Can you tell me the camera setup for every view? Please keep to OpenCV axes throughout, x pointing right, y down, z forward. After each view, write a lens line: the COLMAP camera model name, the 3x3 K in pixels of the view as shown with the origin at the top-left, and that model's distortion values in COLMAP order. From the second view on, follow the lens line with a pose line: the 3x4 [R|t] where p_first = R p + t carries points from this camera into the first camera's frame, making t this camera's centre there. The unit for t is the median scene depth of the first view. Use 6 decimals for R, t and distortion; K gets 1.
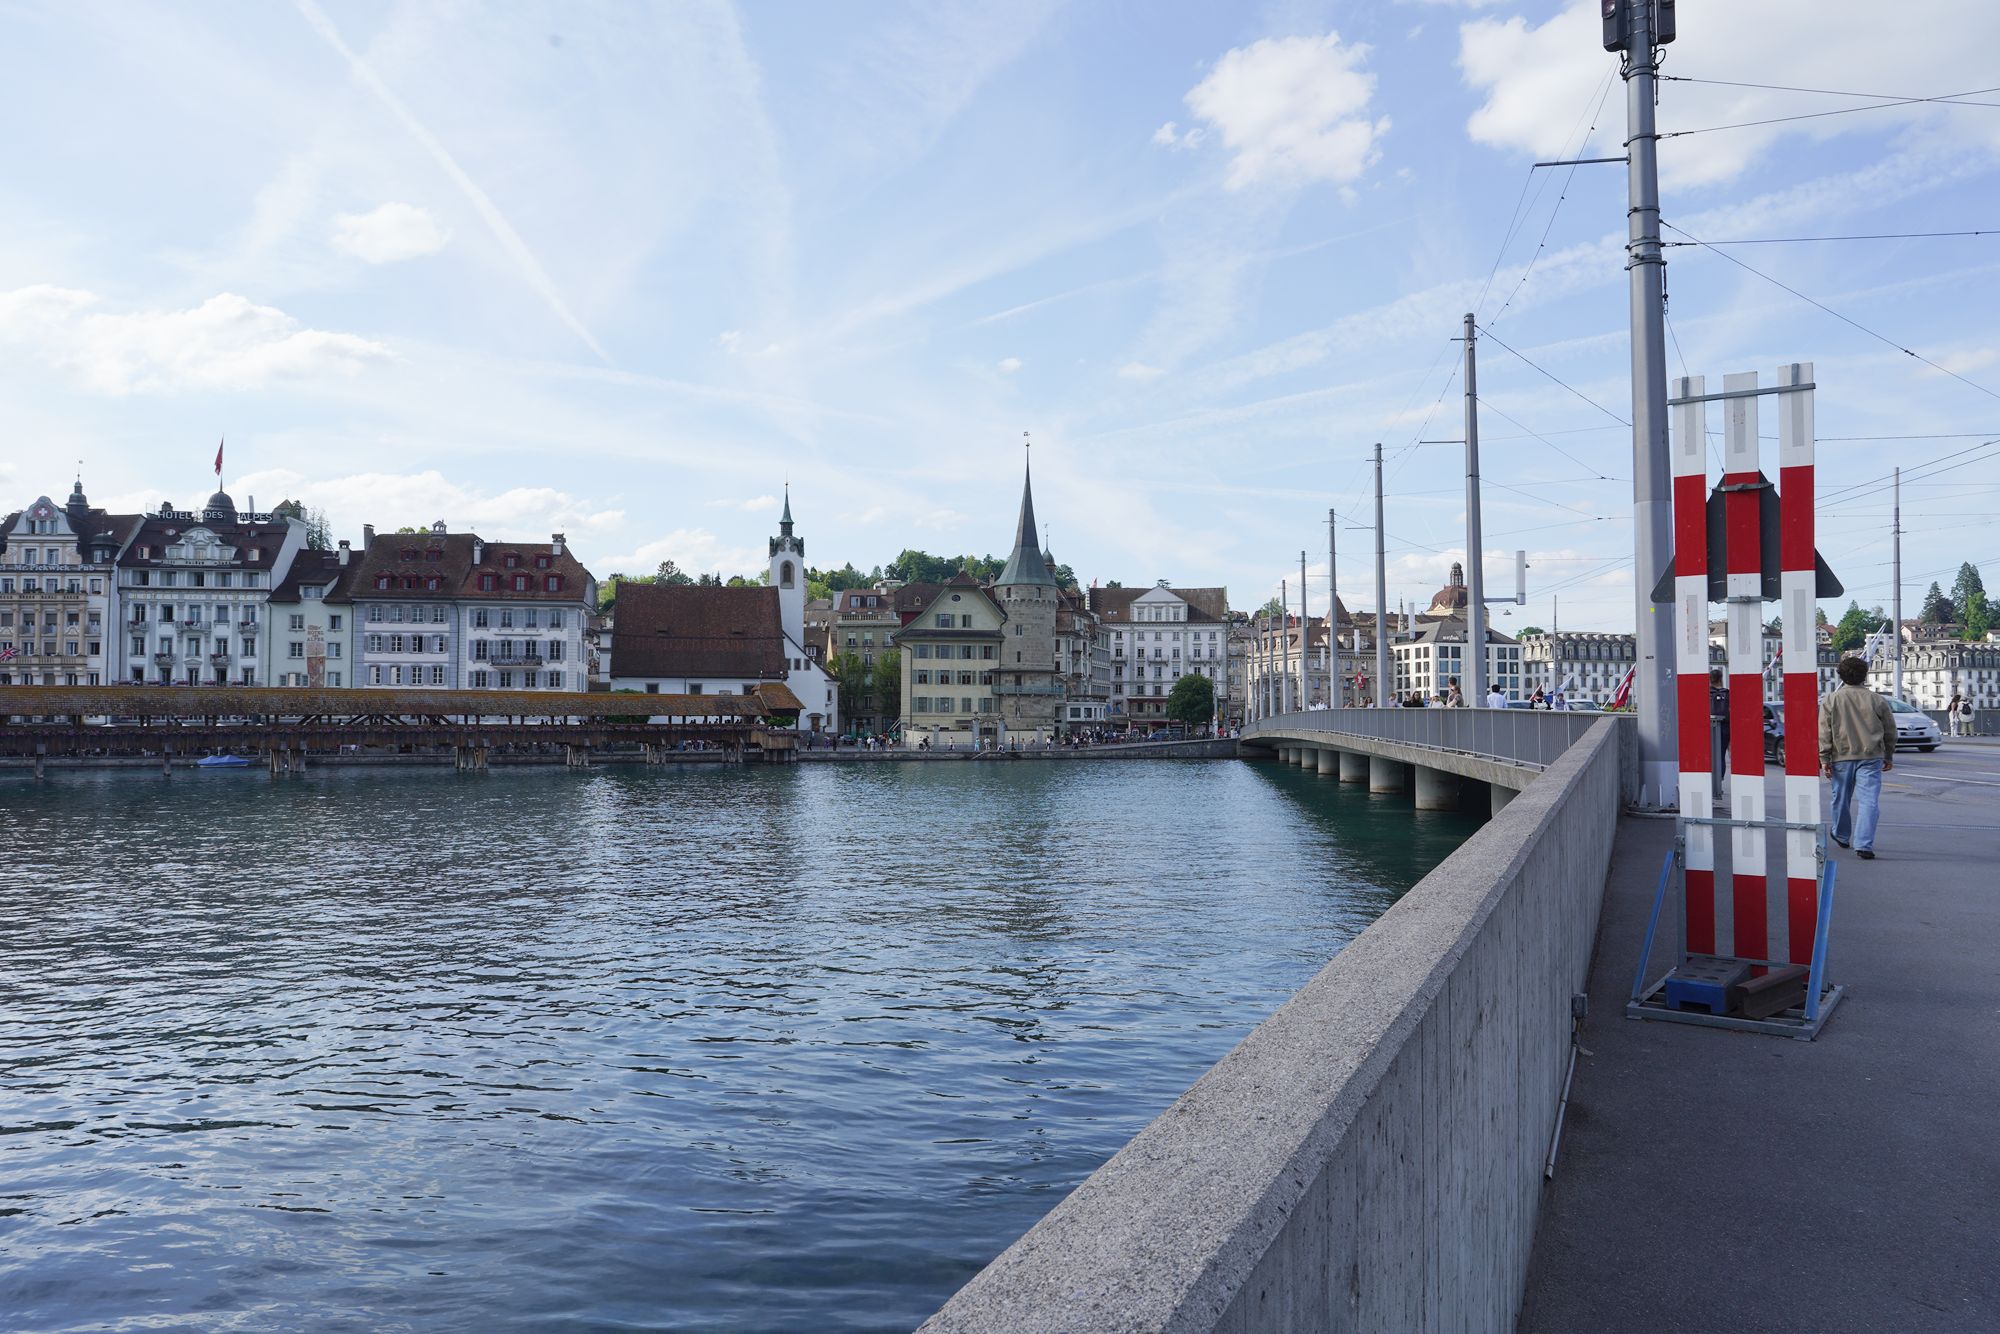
lens RADIAL K [[1307.3, 0, 1048.6], [0, 1307.3, 638.0], [0, 0, 1]] dist [-0.088253, 0.056828]
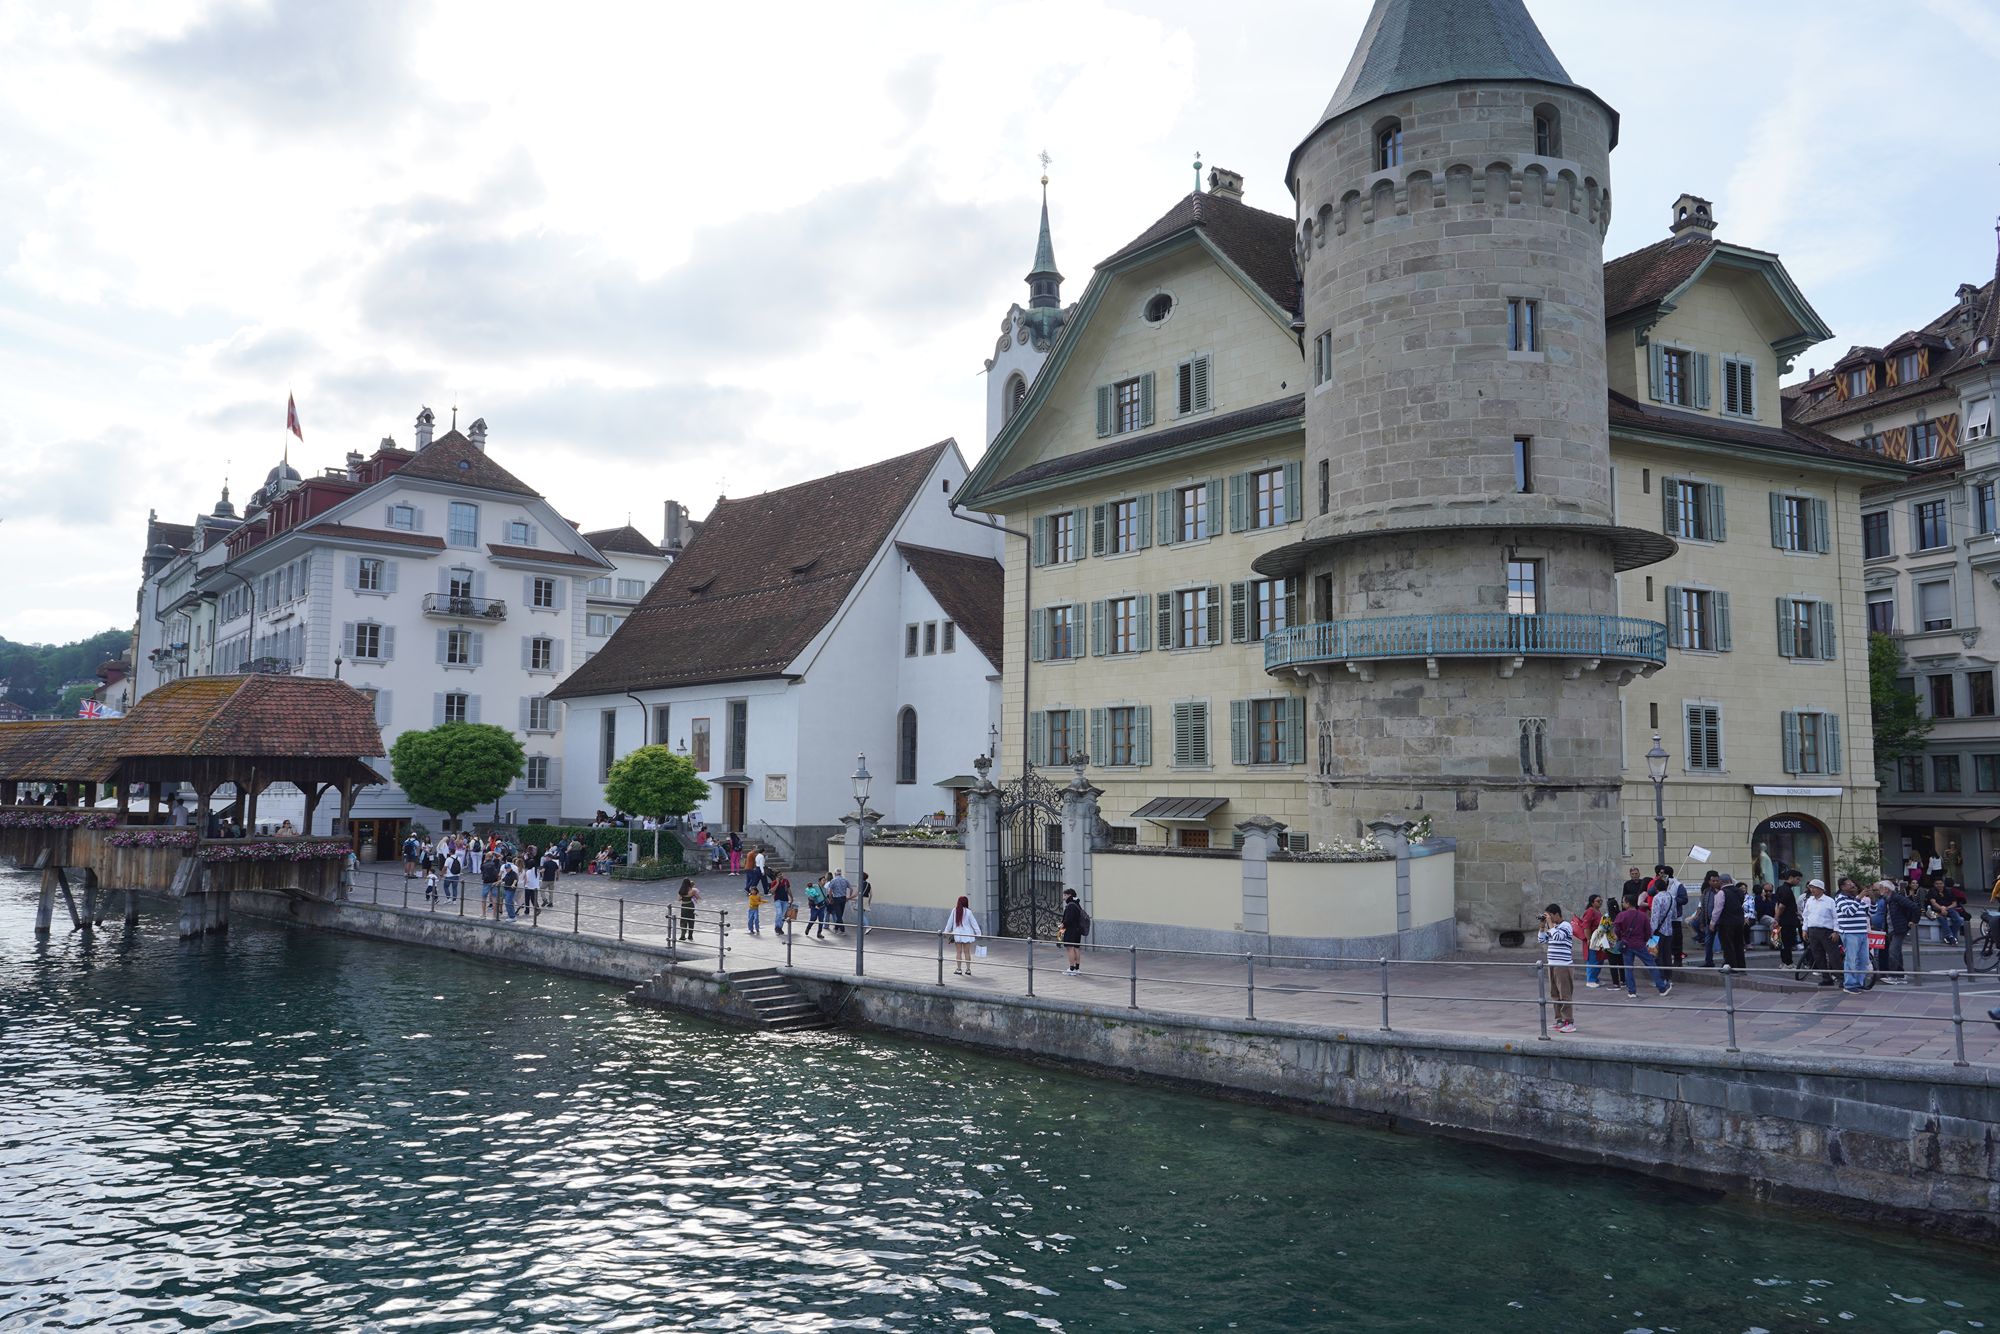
lens RADIAL K [[1316.7, 0, 993.7], [0, 1316.7, 669.2], [0, 0, 1]] dist [-0.025600, 0.027129]
pose [[0.469872, -0.082323, -0.878887, 0.156609], [0.050442, 0.996519, -0.066374, 0.064681], [0.881292, -0.013146, 0.472389, 1.034608]]
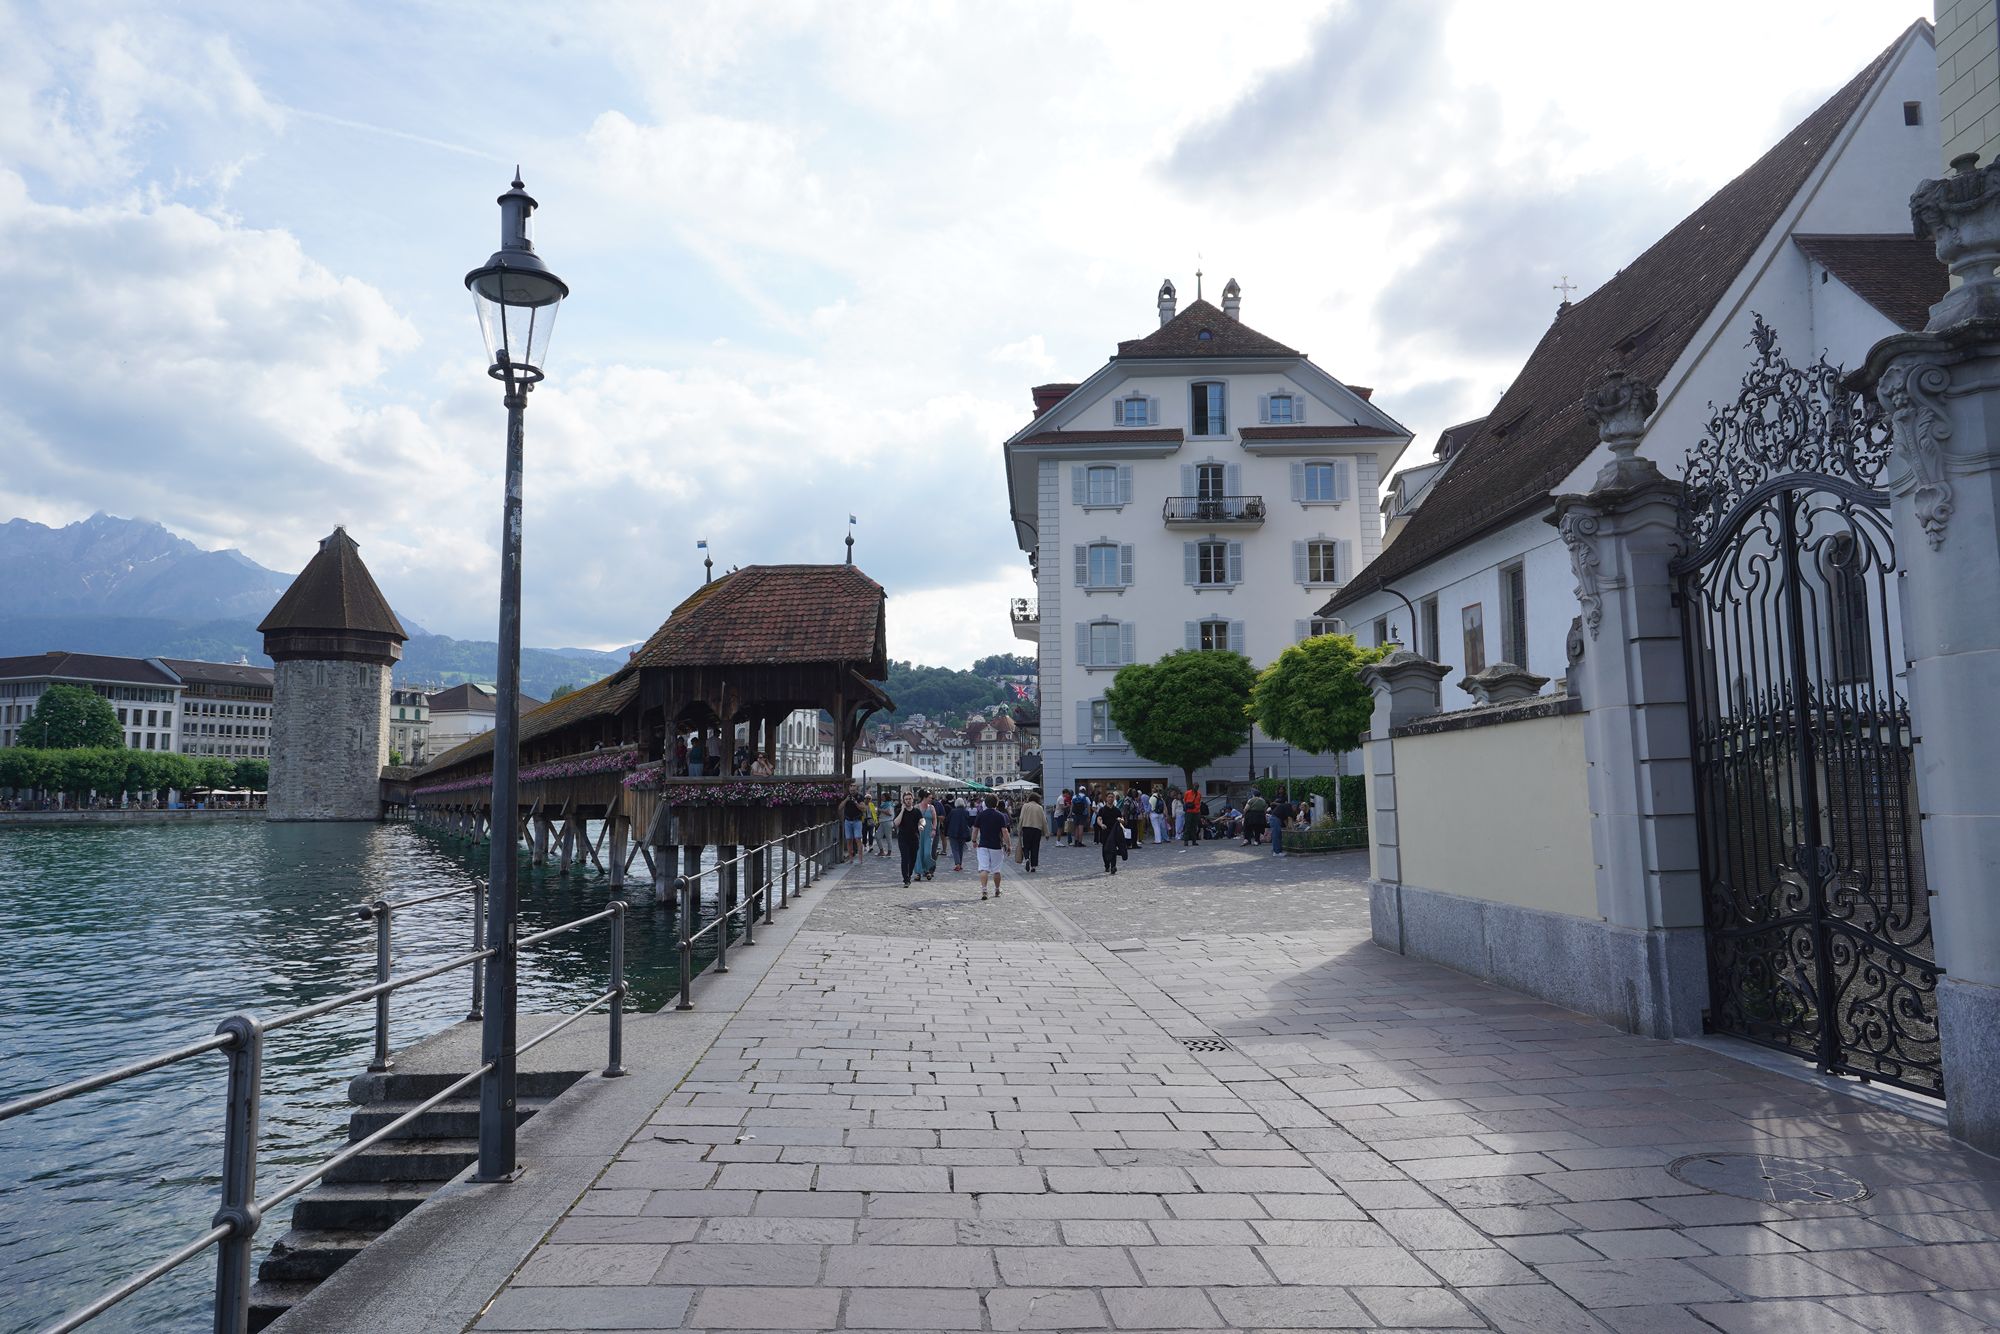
lens RADIAL K [[1316.7, 0, 993.7], [0, 1316.7, 669.2], [0, 0, 1]] dist [-0.025600, 0.027129]
pose [[-0.278689, -0.090362, -0.956121, 0.010704], [0.065281, 0.991479, -0.112732, 0.085512], [0.958160, -0.093834, -0.270415, 1.135464]]
